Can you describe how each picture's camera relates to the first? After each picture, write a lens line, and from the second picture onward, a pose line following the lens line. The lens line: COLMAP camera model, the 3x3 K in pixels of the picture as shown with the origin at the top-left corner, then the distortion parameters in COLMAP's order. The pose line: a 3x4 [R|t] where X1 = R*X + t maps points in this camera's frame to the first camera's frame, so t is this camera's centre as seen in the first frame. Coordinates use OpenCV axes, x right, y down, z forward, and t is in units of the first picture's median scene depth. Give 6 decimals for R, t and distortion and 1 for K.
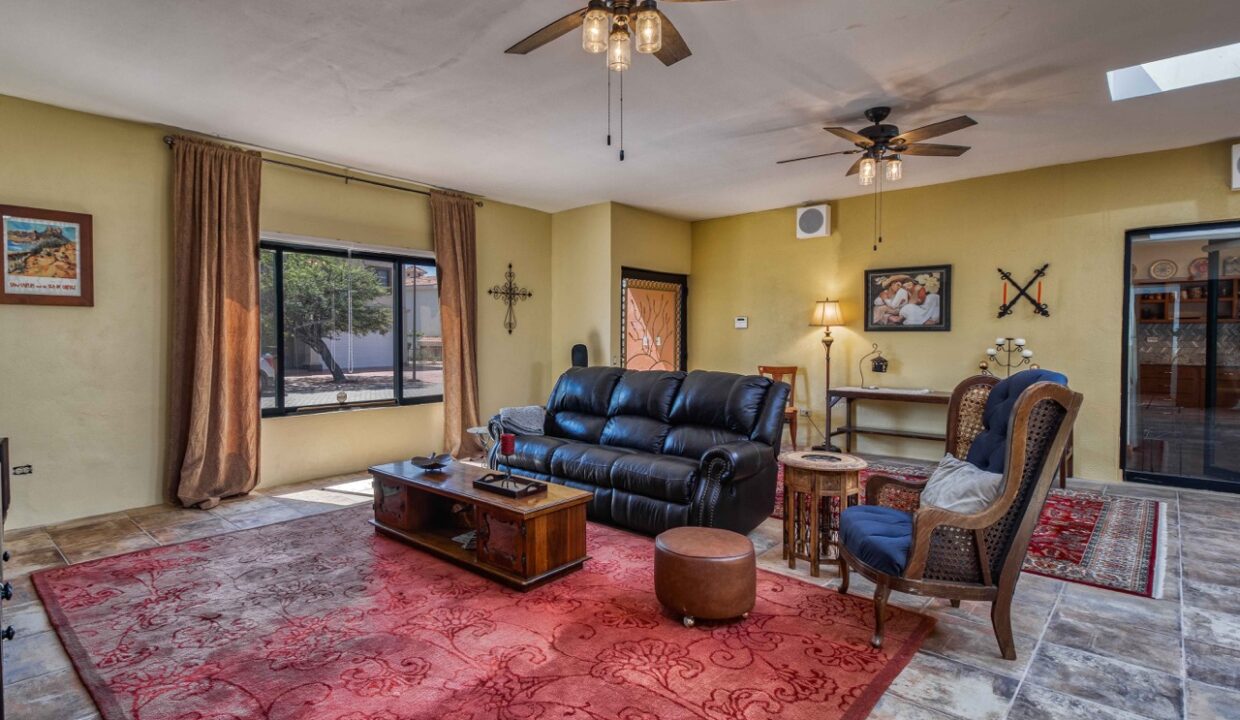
lens RADIAL K [[608.6, 0, 616.8], [0, 608.6, 340.4], [0, 0, 1]] dist [0.019426, -0.000730]
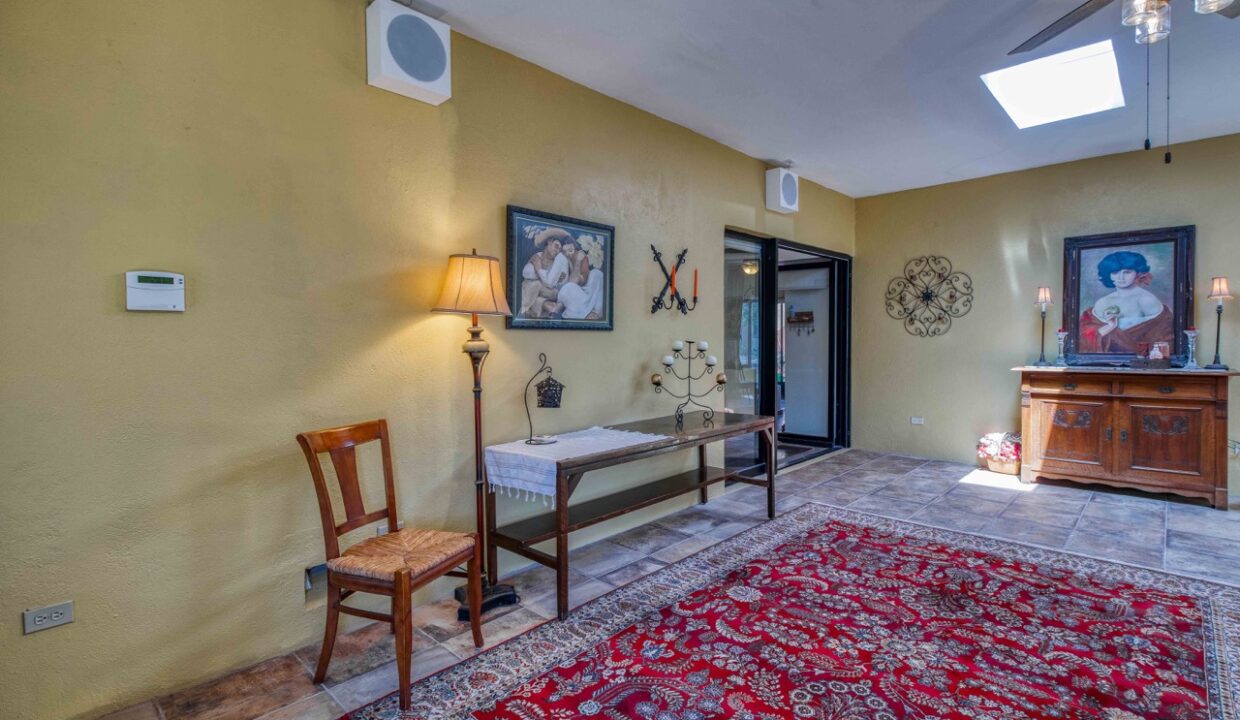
lens RADIAL K [[569.4, 0, 620.0], [0, 569.4, 360.0], [0, 0, 1]] dist [0.003845, -0.000023]
pose [[0.066633, -0.037427, 0.997075, -0.051085], [0.010575, 0.999267, 0.036802, -0.006321], [-0.997721, 0.008092, 0.066980, 0.919806]]
